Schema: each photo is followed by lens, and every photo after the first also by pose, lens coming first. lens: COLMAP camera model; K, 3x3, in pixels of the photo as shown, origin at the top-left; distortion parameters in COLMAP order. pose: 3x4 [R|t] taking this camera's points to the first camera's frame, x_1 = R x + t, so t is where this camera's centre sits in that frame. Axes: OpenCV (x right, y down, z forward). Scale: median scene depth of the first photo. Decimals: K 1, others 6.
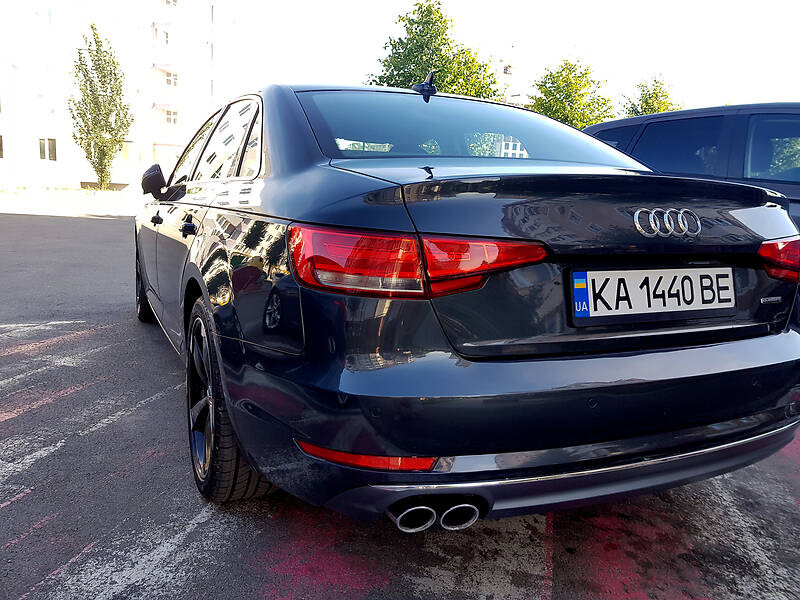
lens RADIAL K [[662.1, 0, 398.4], [0, 662.1, 281.3], [0, 0, 1]] dist [0.065528, -0.104552]
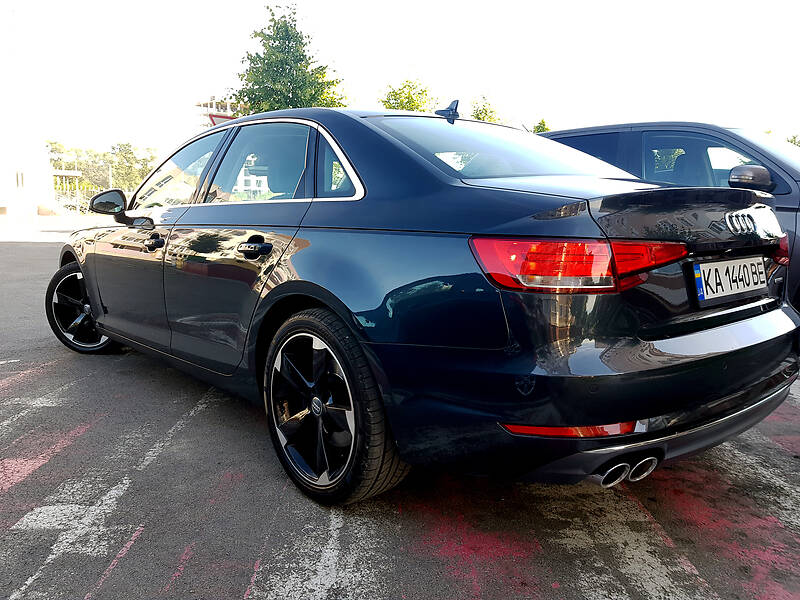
lens RADIAL K [[662.1, 0, 408.0], [0, 662.1, 270.6], [0, 0, 1]] dist [0.065528, -0.104552]
pose [[0.959262, -0.058214, 0.276455, -0.537213], [0.067284, 0.997459, -0.023430, -0.009219], [-0.274388, 0.041076, 0.960741, -0.055410]]
